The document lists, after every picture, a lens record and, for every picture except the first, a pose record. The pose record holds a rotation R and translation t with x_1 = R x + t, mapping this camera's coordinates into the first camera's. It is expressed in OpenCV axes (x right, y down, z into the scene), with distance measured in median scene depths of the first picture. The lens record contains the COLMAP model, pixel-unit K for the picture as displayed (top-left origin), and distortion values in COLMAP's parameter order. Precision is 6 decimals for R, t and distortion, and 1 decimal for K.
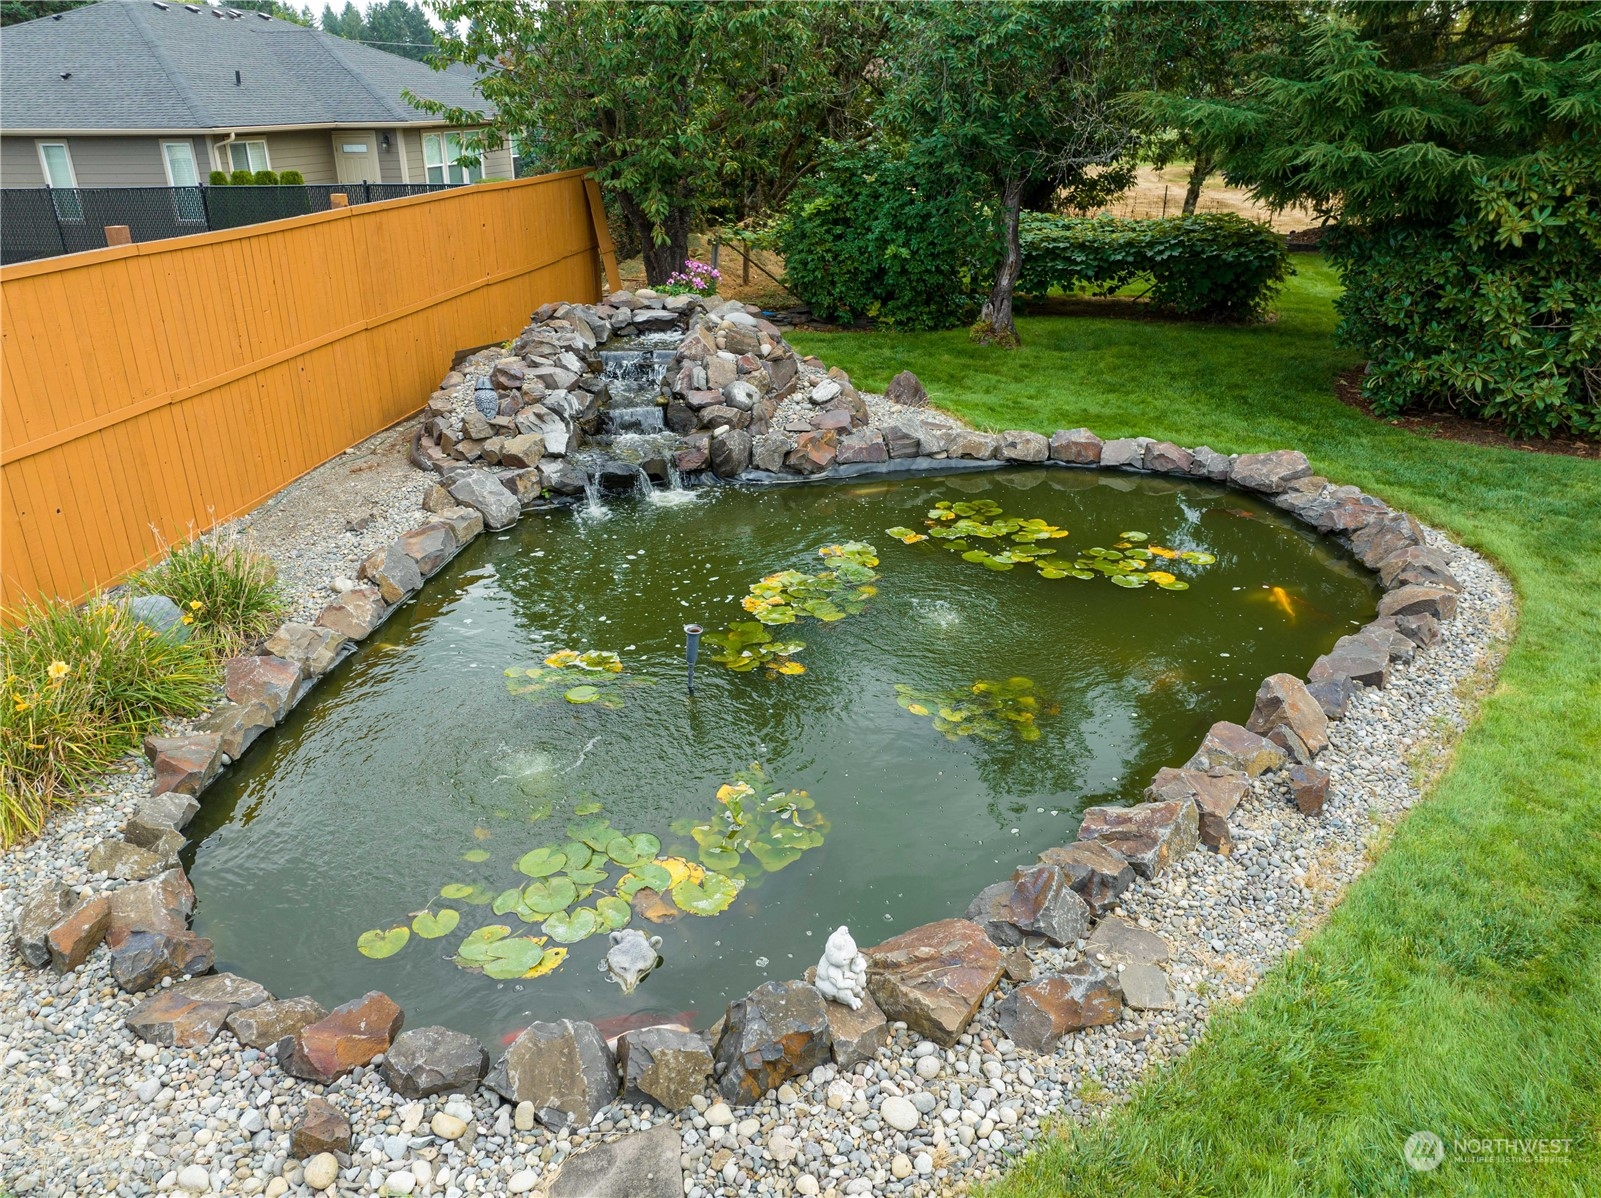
lens RADIAL K [[1116.3, 0, 800.5], [0, 1116.3, 599.0], [0, 0, 1]] dist [-0.031662, -0.001195]
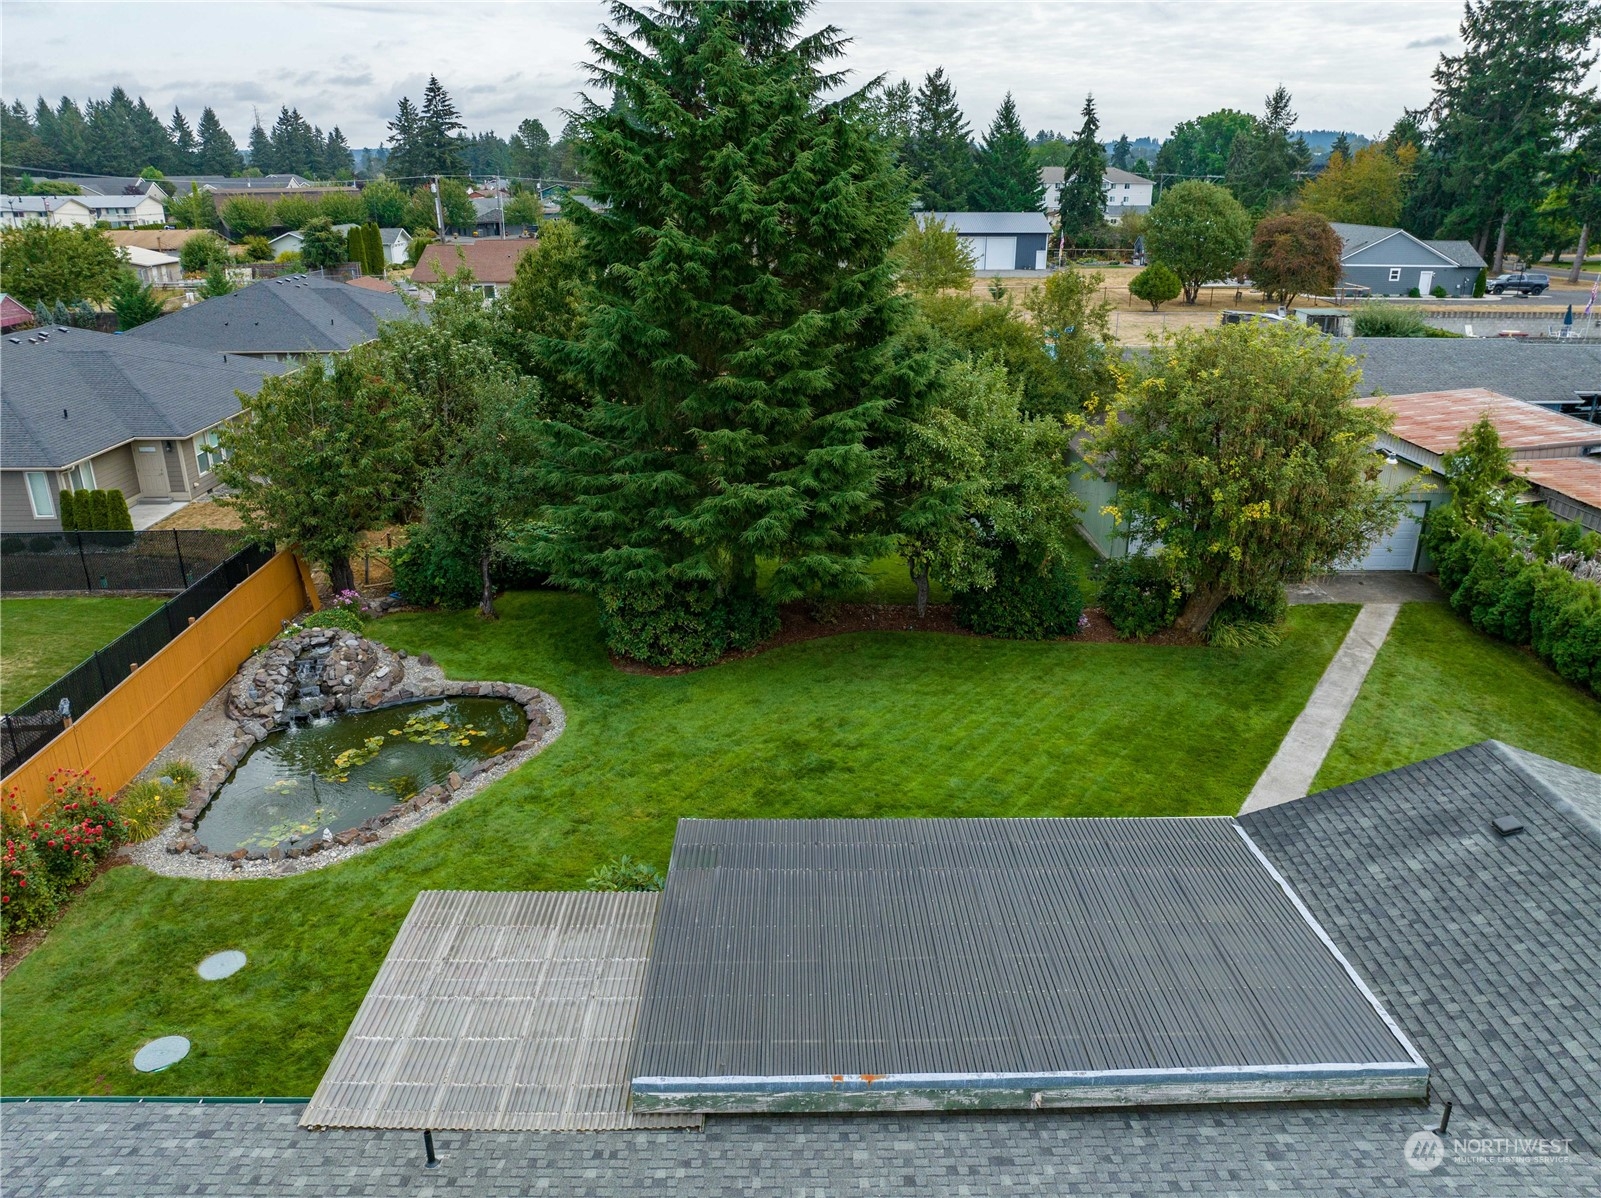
lens RADIAL K [[1127.9, 0, 800.5], [0, 1127.9, 599.0], [0, 0, 1]] dist [-0.065066, 0.049517]
pose [[0.980072, -0.067570, 0.186796, 0.600153], [0.077758, 0.995828, -0.047755, -0.175866], [-0.182790, 0.061328, 0.981237, -2.156986]]
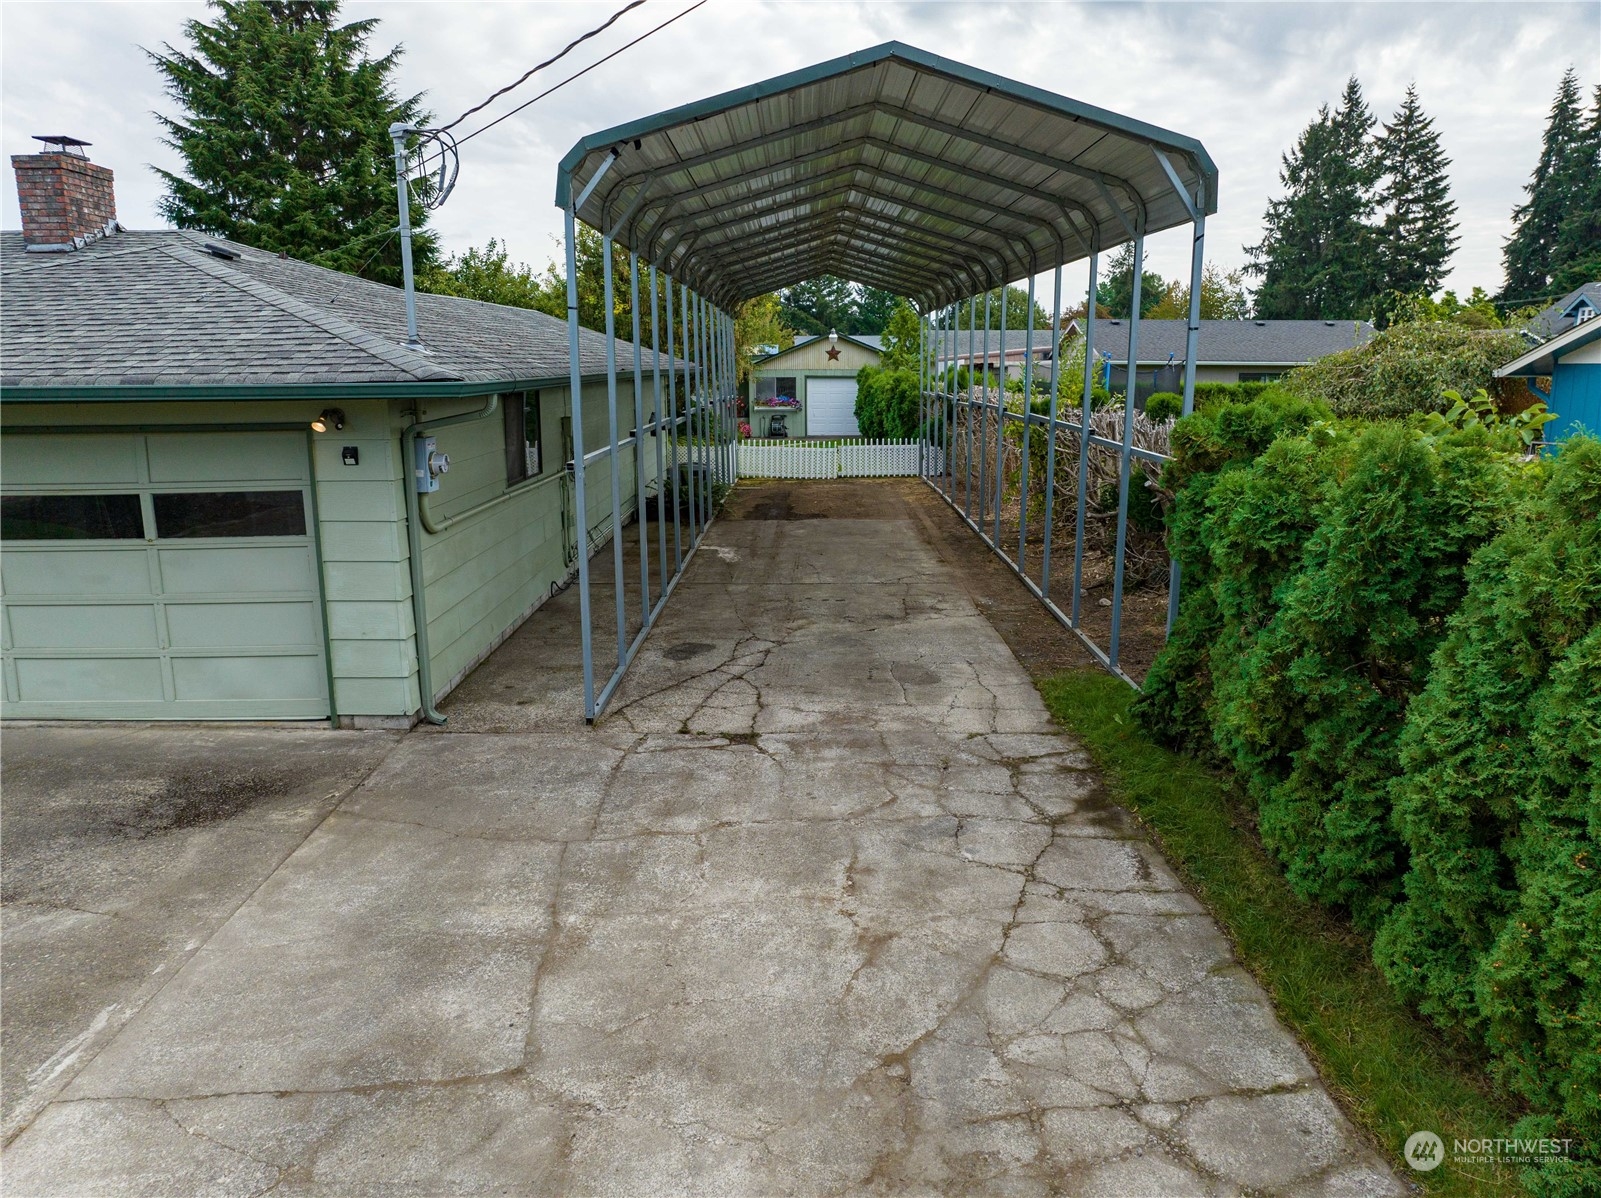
lens RADIAL K [[1127.9, 0, 800.5], [0, 1127.9, 599.0], [0, 0, 1]] dist [-0.065066, 0.049517]
pose [[0.981562, -0.038732, 0.187177, 2.184538], [0.077478, 0.975822, -0.204376, 1.475130], [-0.174735, 0.215109, 0.960831, -3.345785]]
